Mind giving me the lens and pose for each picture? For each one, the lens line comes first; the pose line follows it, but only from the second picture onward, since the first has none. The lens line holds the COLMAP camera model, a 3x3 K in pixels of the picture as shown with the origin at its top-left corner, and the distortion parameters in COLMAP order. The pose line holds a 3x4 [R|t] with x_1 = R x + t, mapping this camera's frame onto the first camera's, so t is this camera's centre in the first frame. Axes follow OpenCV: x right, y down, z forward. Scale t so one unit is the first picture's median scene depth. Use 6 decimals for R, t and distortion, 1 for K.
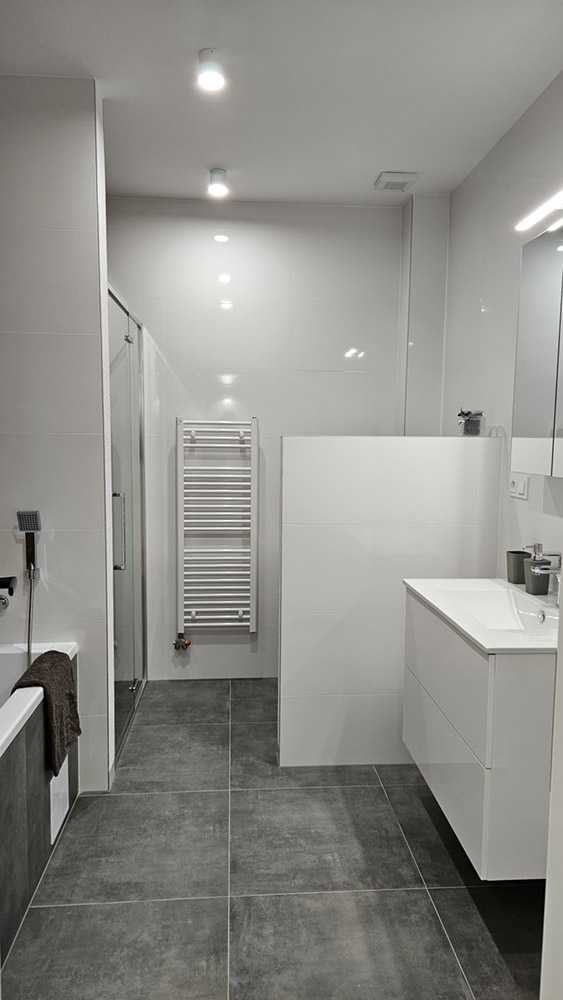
lens RADIAL K [[650.3, 0, 281.5], [0, 650.3, 500.0], [0, 0, 1]] dist [0.048420, -0.001675]
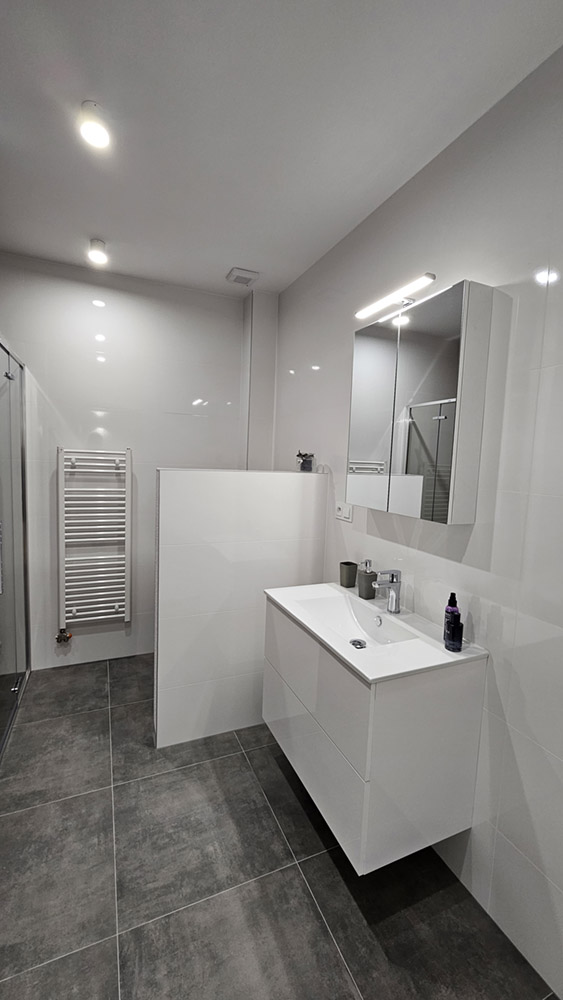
lens RADIAL K [[409.6, 0, 283.0], [0, 409.6, 496.3], [0, 0, 1]] dist [-0.003463, 0.000266]
pose [[0.942933, -0.003433, 0.332966, -0.032940], [0.003009, 0.999994, 0.001790, -0.050595], [-0.332970, -0.000686, 0.942937, 0.232975]]
